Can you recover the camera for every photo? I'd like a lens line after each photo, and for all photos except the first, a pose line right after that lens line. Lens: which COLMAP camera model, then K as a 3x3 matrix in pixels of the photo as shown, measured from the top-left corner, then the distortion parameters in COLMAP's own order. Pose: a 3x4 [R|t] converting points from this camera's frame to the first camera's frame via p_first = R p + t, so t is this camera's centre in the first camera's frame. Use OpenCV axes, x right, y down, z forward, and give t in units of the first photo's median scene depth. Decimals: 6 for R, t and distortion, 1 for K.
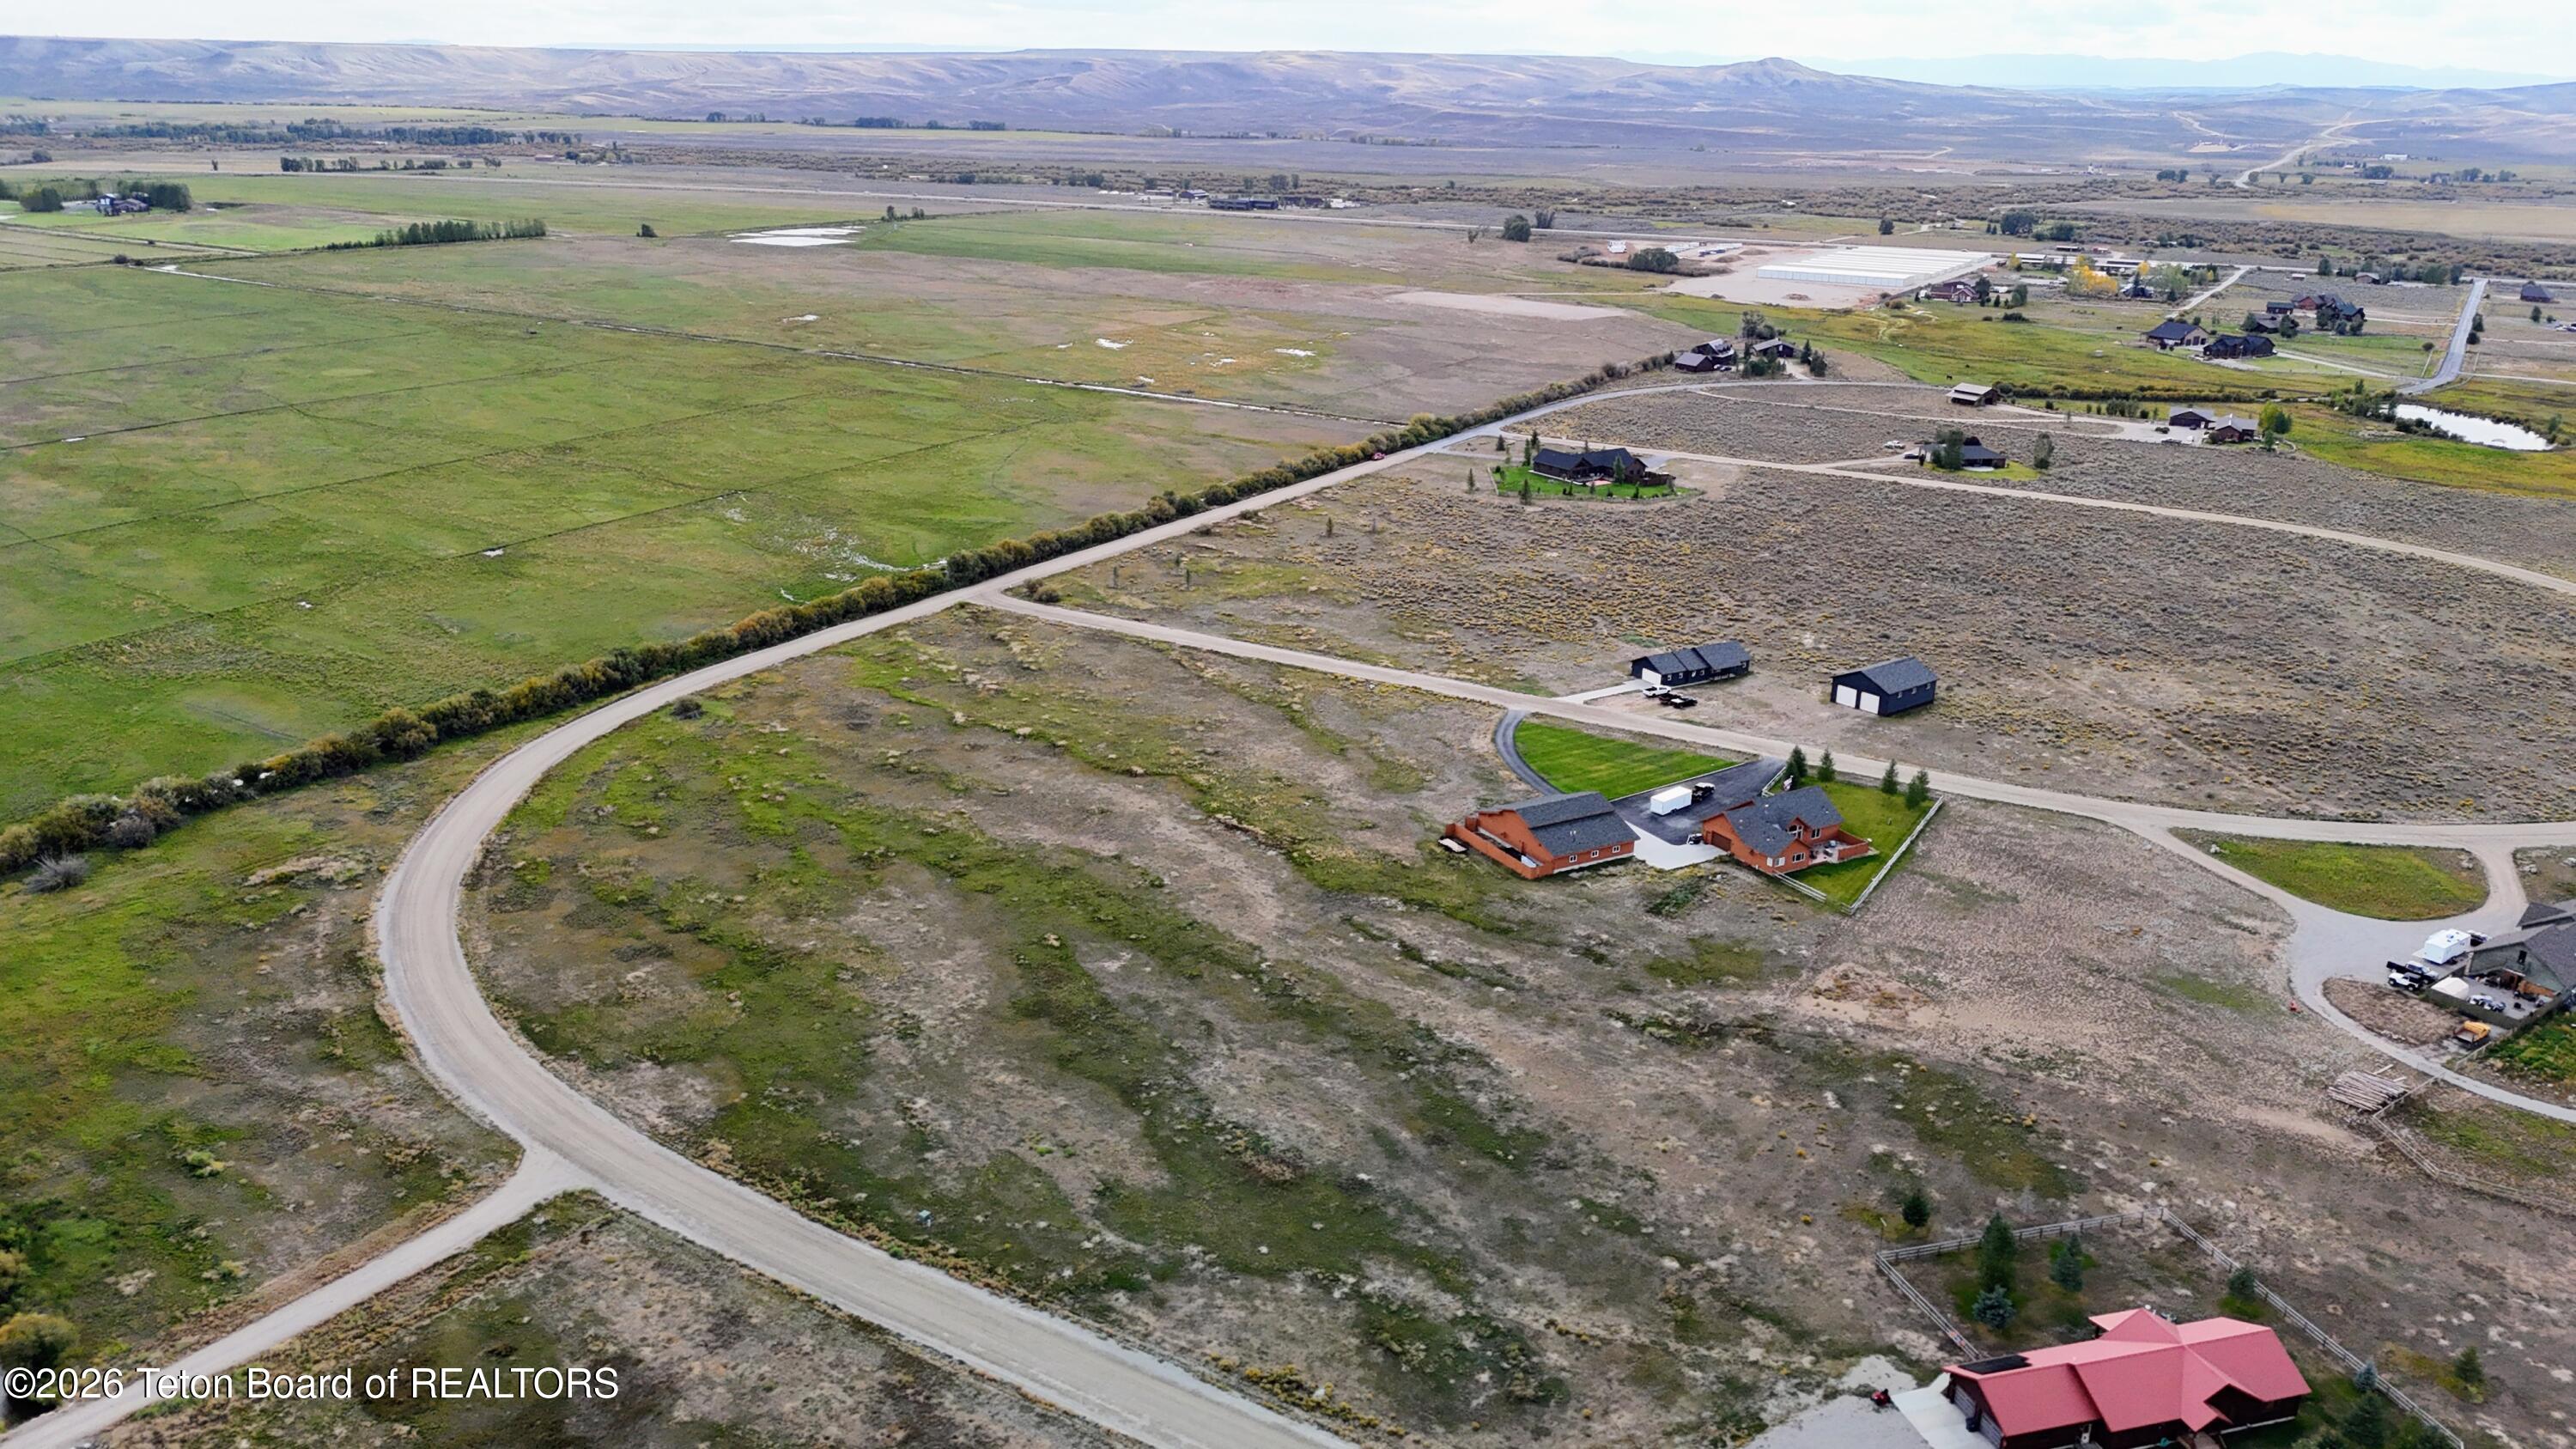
lens RADIAL K [[1885.7, 0, 1293.1], [0, 1885.7, 718.9], [0, 0, 1]] dist [0.080627, -0.090377]
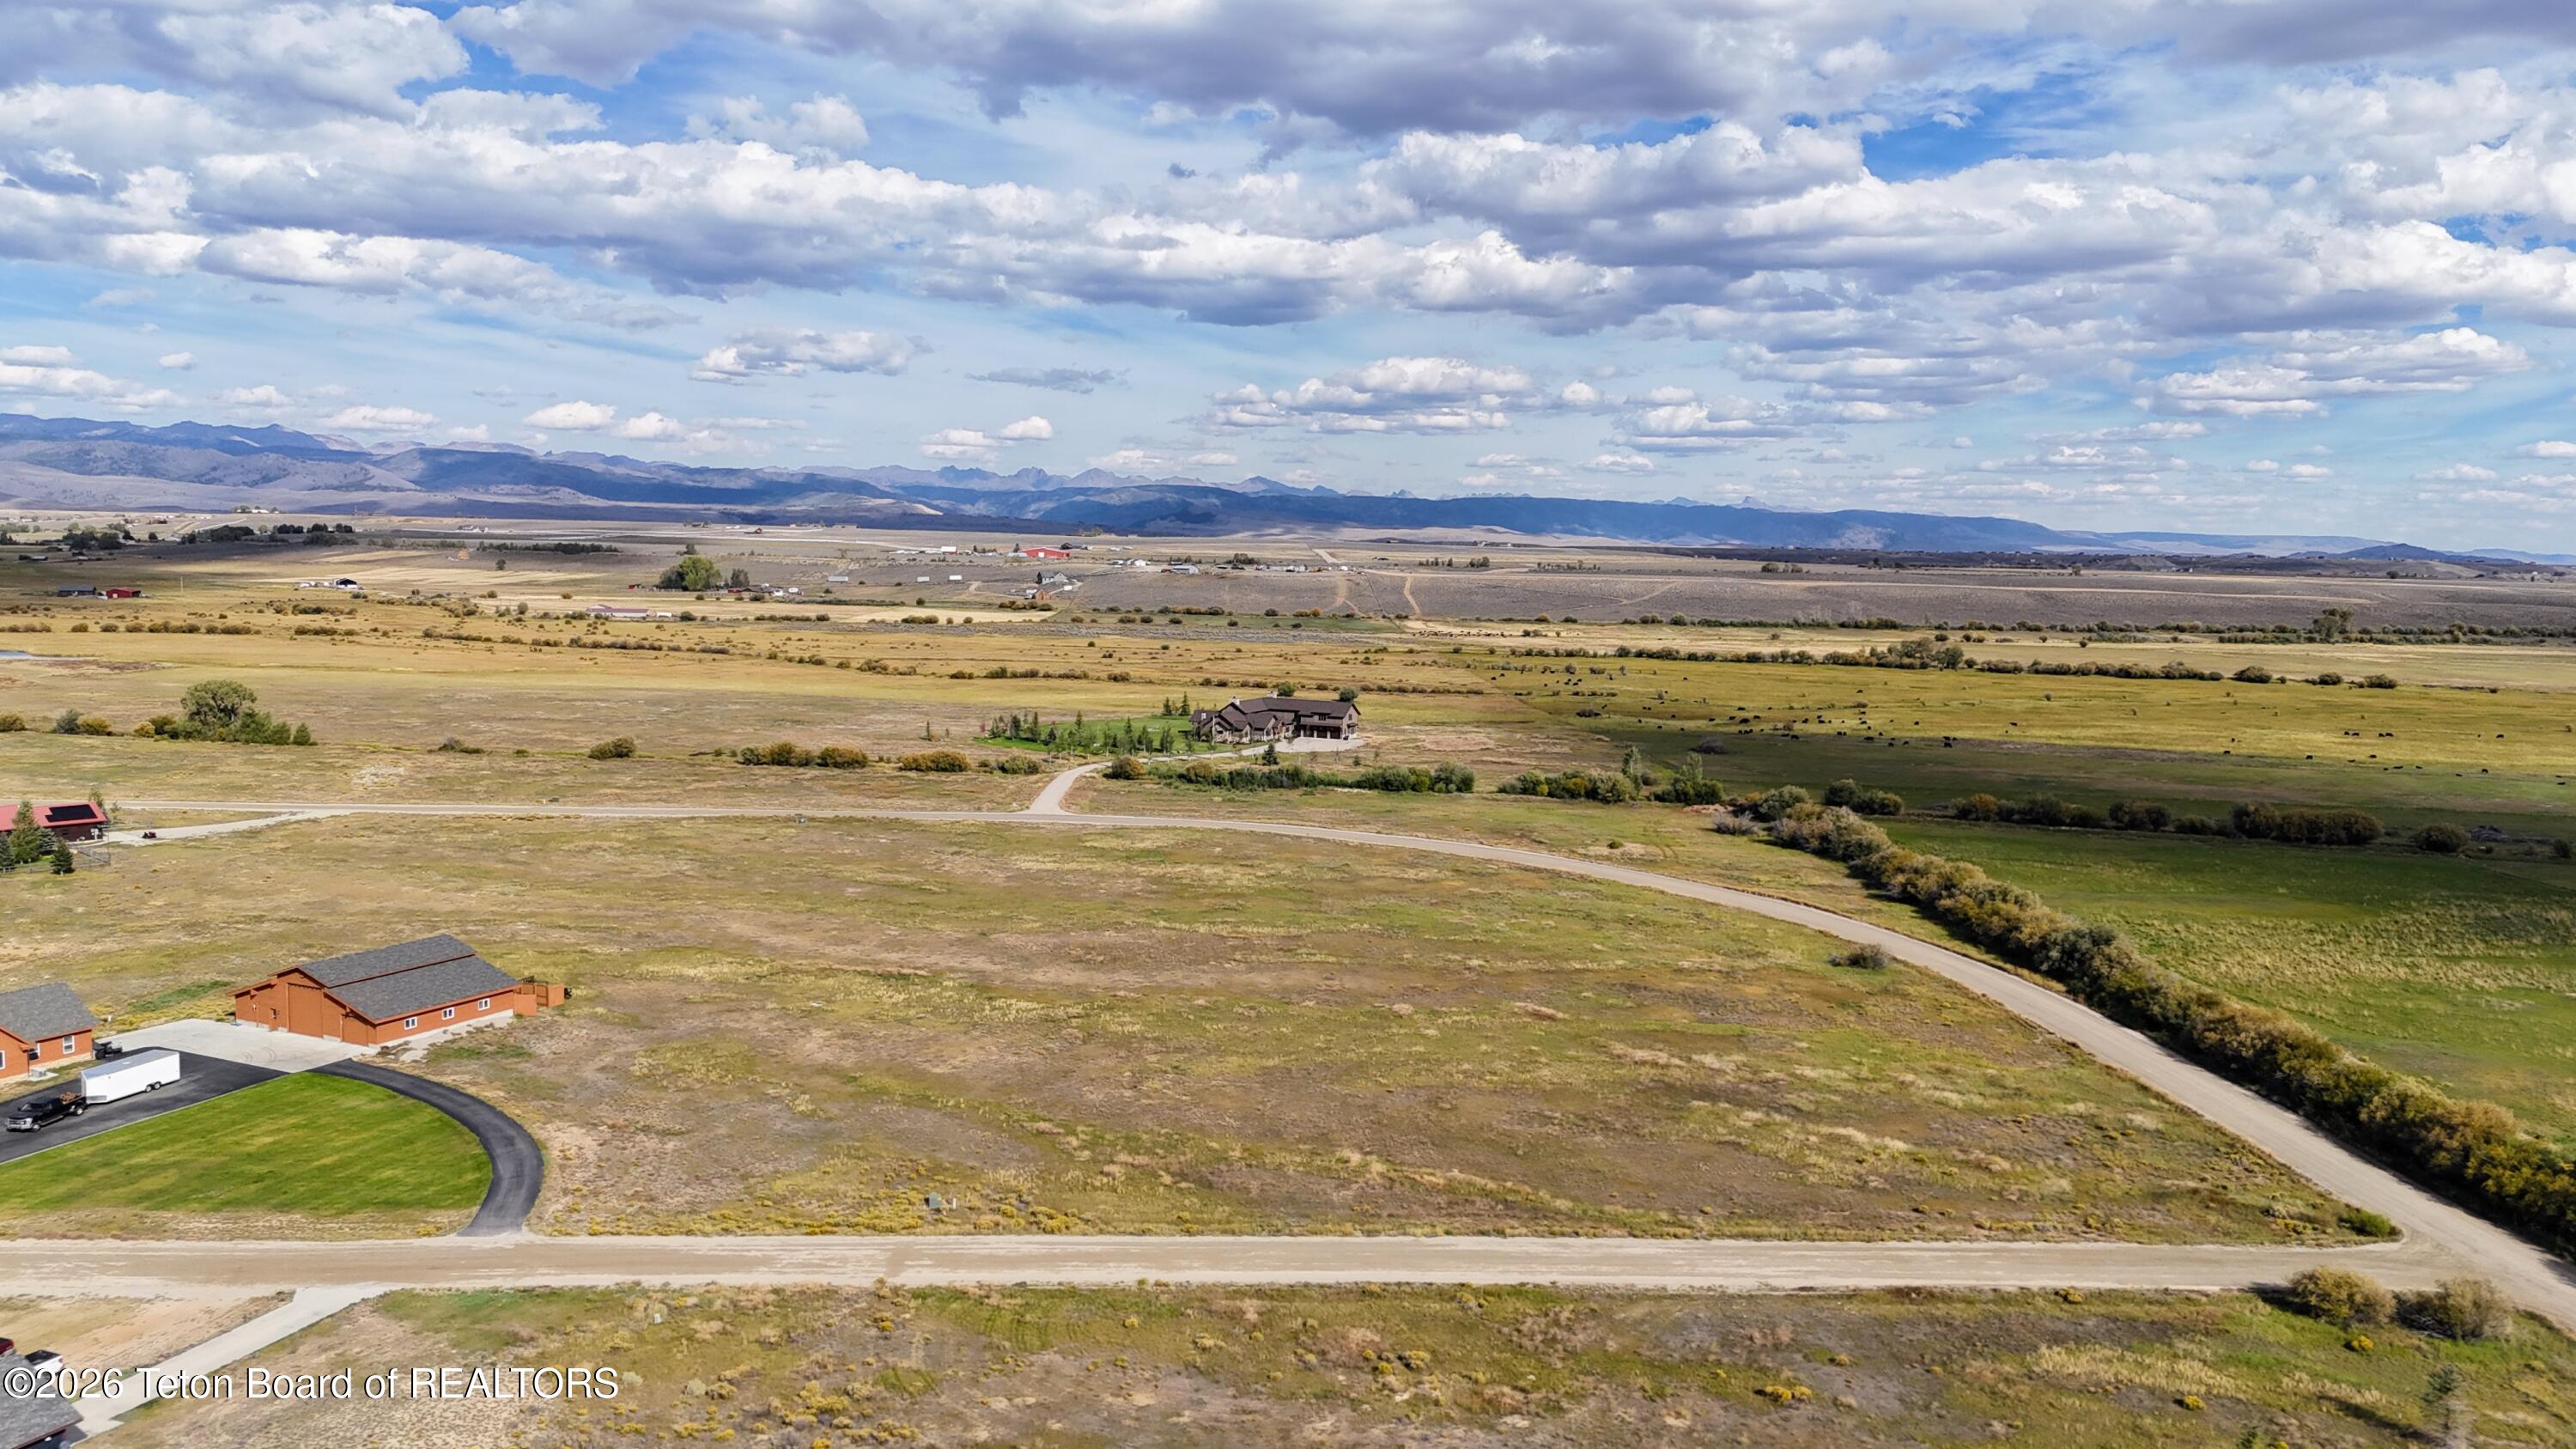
lens RADIAL K [[1896.8, 0, 1298.2], [0, 1896.8, 584.6], [0, 0, 1]] dist [0.068597, -0.058674]
pose [[-0.829344, -0.022521, -0.558284, 0.226760], [-0.213341, 0.936247, 0.279155, -0.289426], [0.516404, 0.350620, -0.781276, 1.484986]]
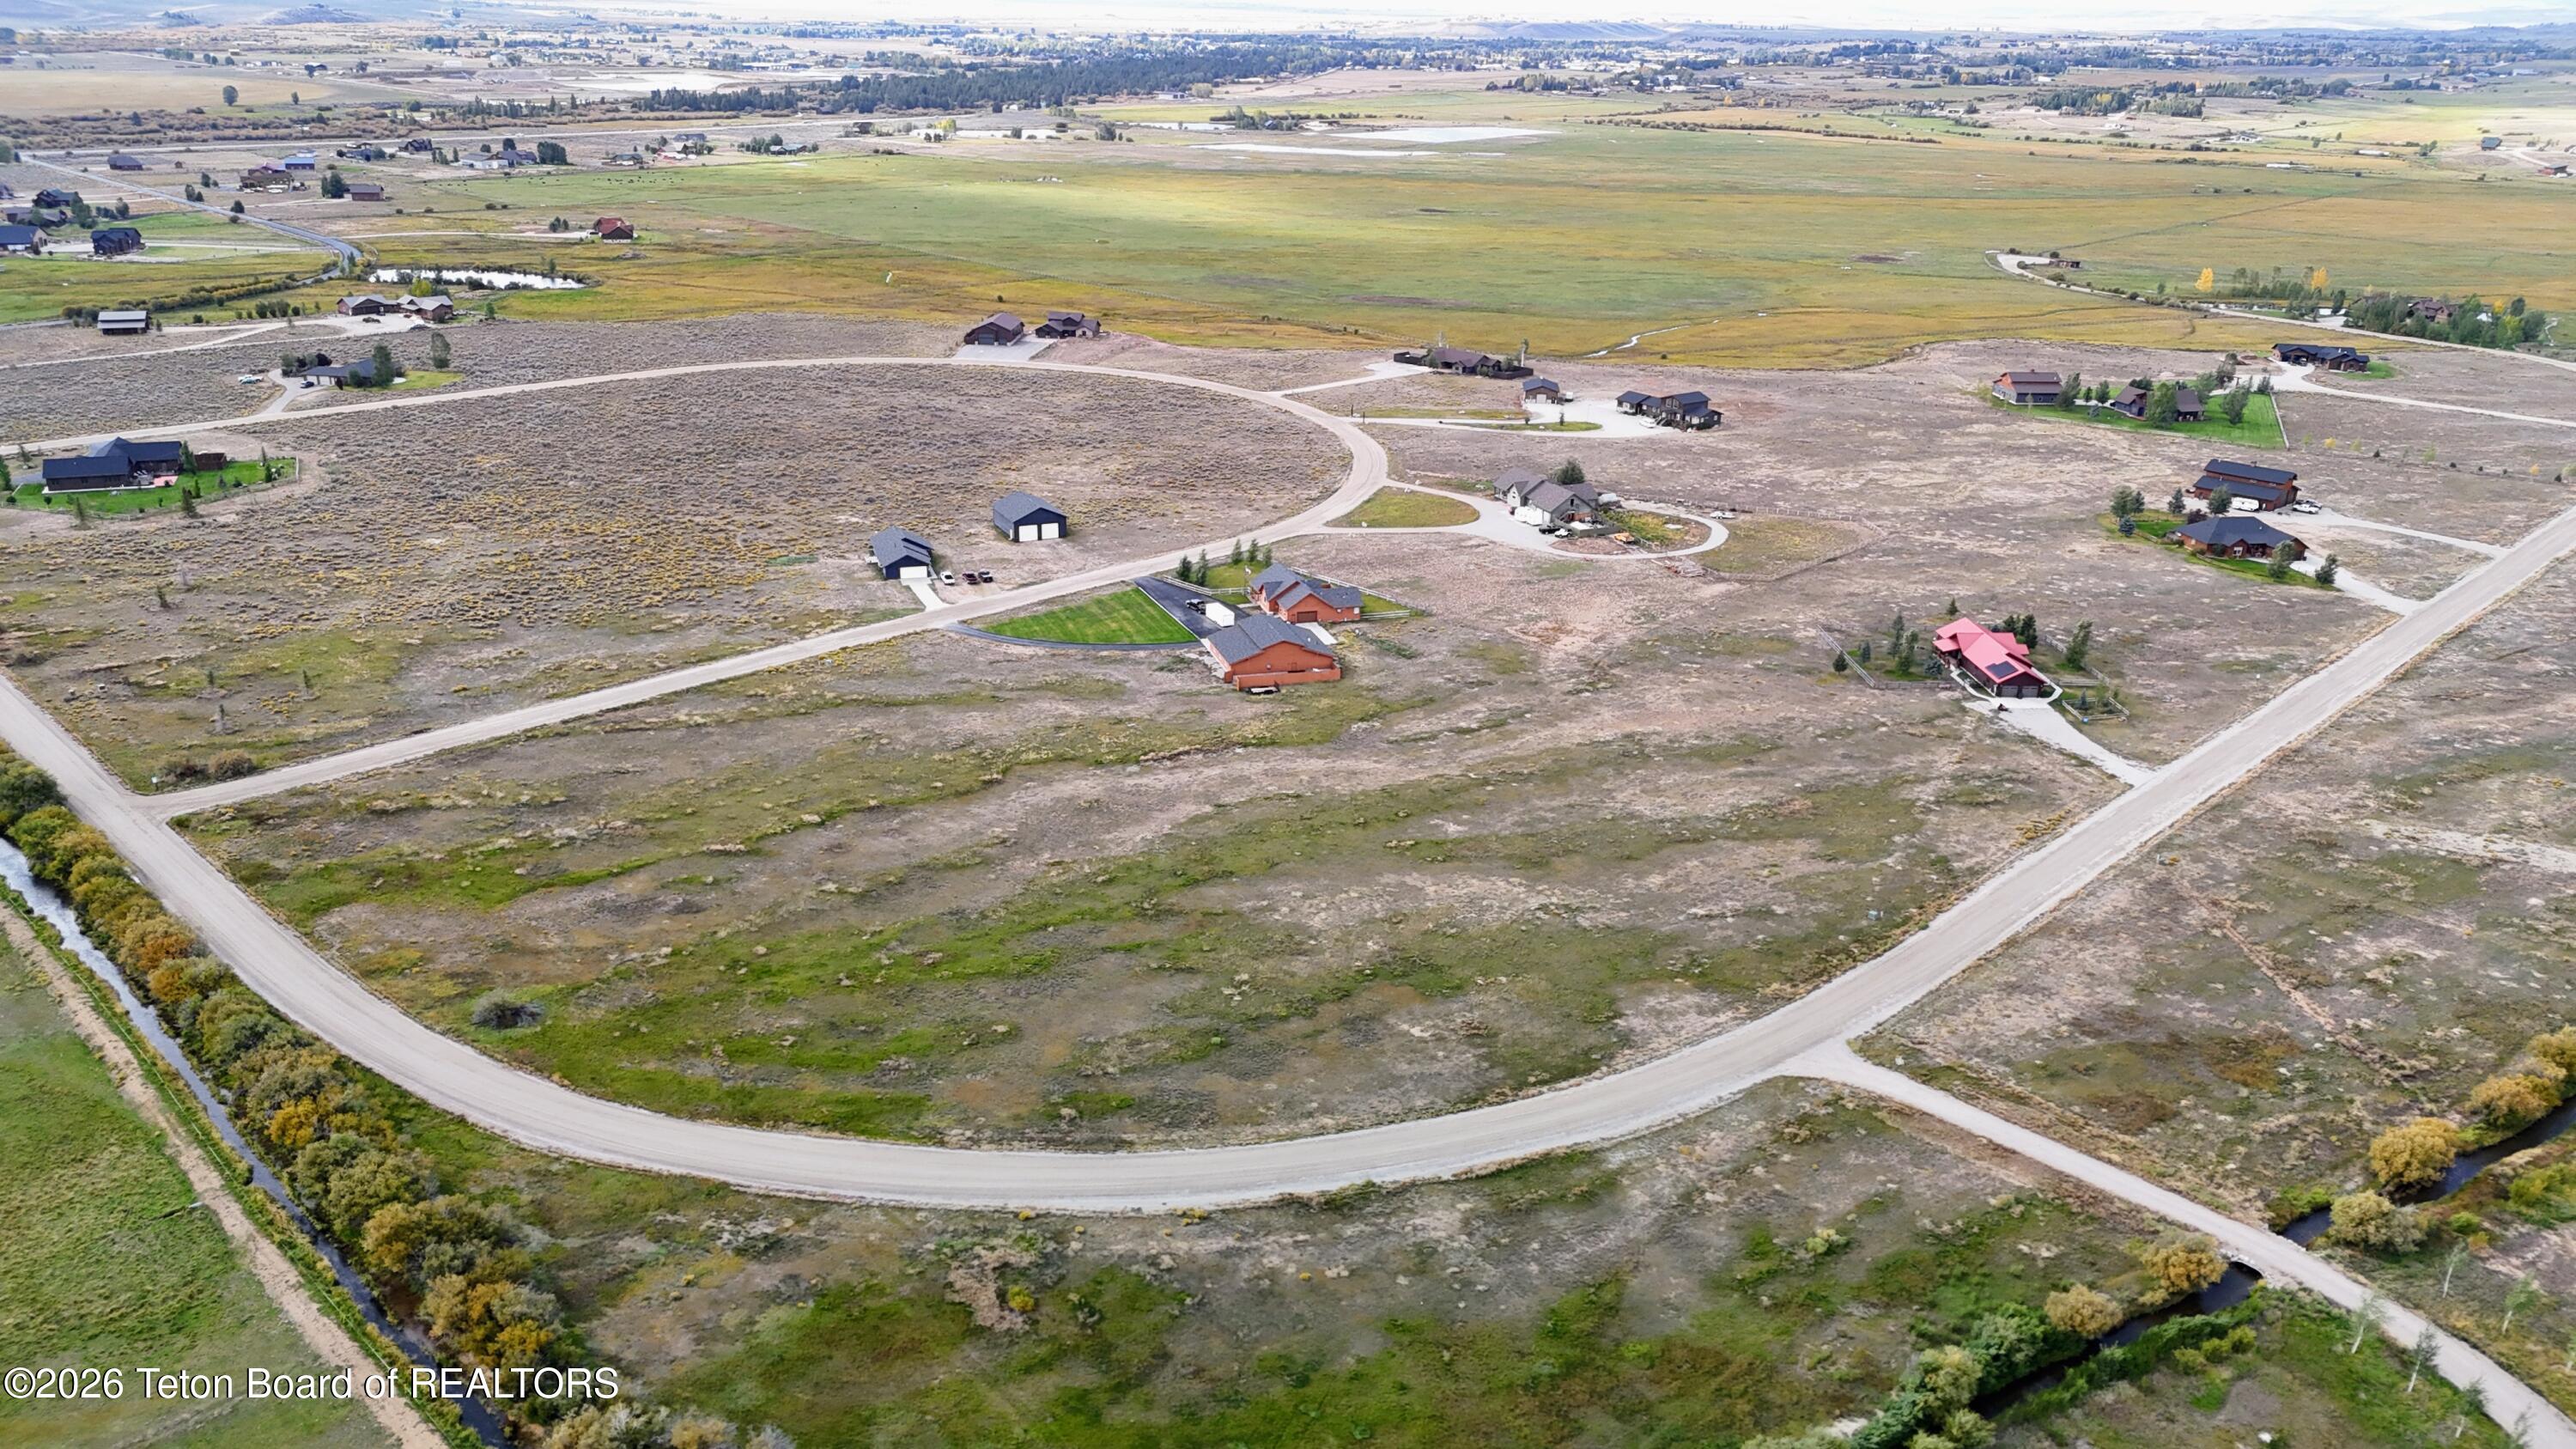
lens RADIAL K [[1885.7, 0, 1293.1], [0, 1885.7, 718.9], [0, 0, 1]] dist [0.080627, -0.090377]
pose [[0.229346, -0.358714, 0.904834, -0.881279], [0.293941, 0.911735, 0.286945, -0.221993], [-0.927900, 0.200158, 0.314544, 0.571129]]
